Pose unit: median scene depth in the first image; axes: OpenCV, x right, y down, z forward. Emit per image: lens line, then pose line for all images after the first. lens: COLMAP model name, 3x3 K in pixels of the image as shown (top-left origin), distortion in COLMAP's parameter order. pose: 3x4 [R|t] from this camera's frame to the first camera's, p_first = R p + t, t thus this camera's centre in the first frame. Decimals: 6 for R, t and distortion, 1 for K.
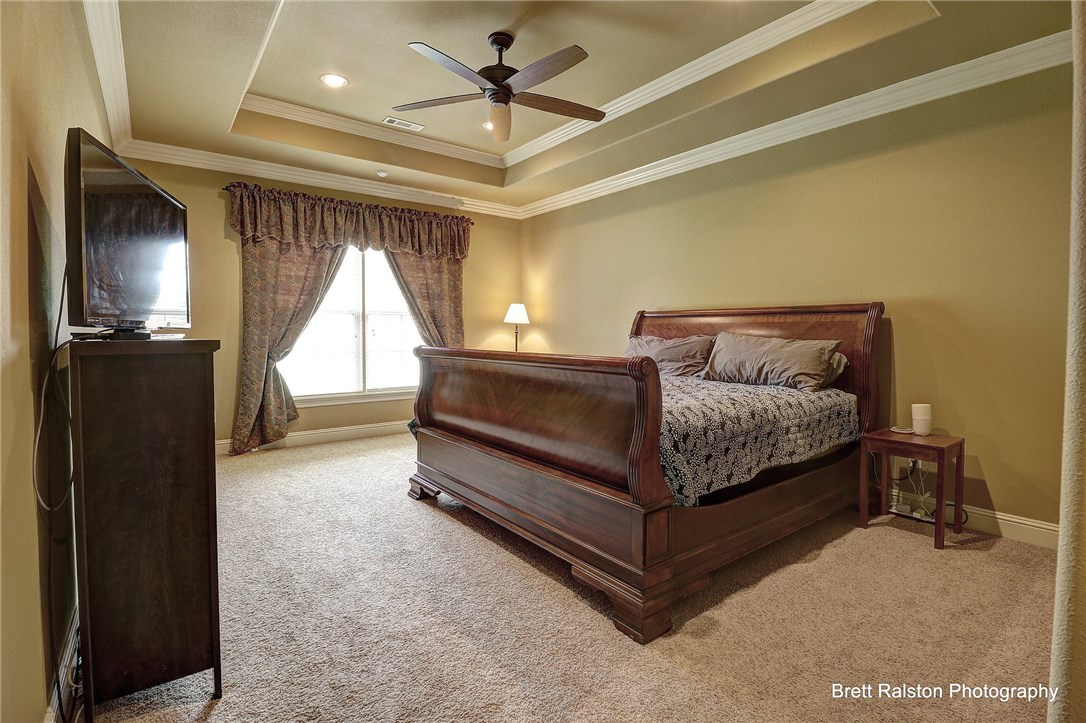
lens RADIAL K [[498.1, 0, 516.0], [0, 498.1, 350.9], [0, 0, 1]] dist [-0.008582, -0.007545]
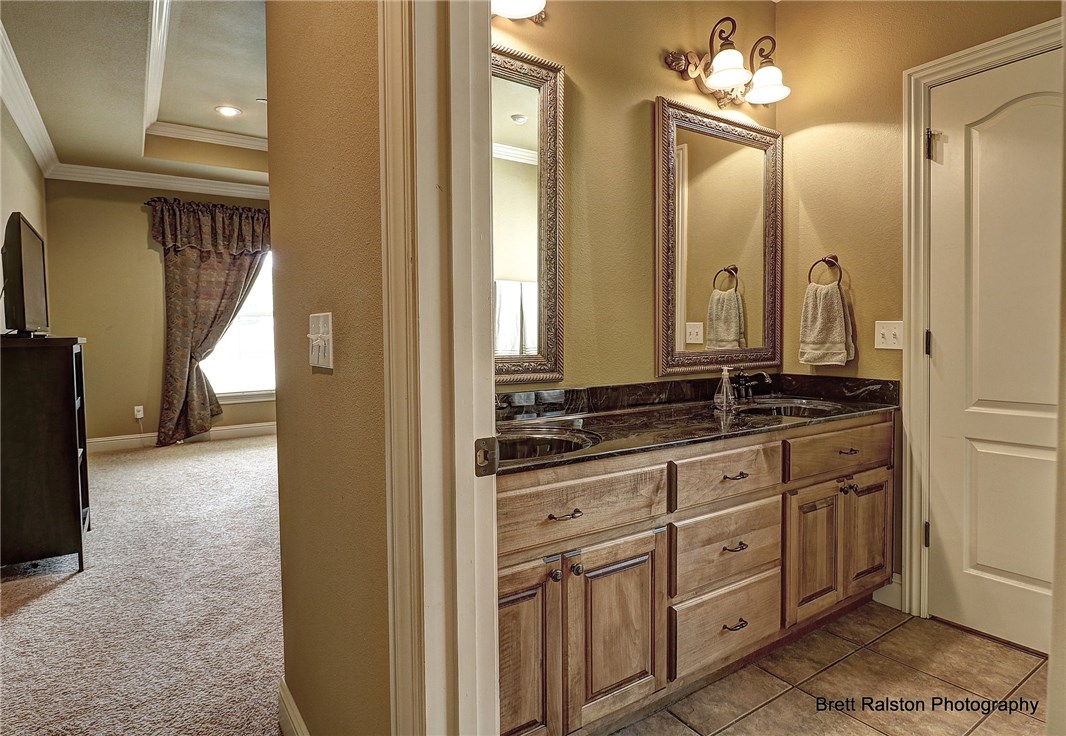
lens RADIAL K [[590.2, 0, 534.4], [0, 590.2, 362.7], [0, 0, 1]] dist [-0.015243, -0.000973]
pose [[0.999303, -0.011648, -0.035476, 0.292483], [0.012135, 0.999834, 0.013555, 0.016282], [0.035313, -0.013976, 0.999279, -0.251967]]
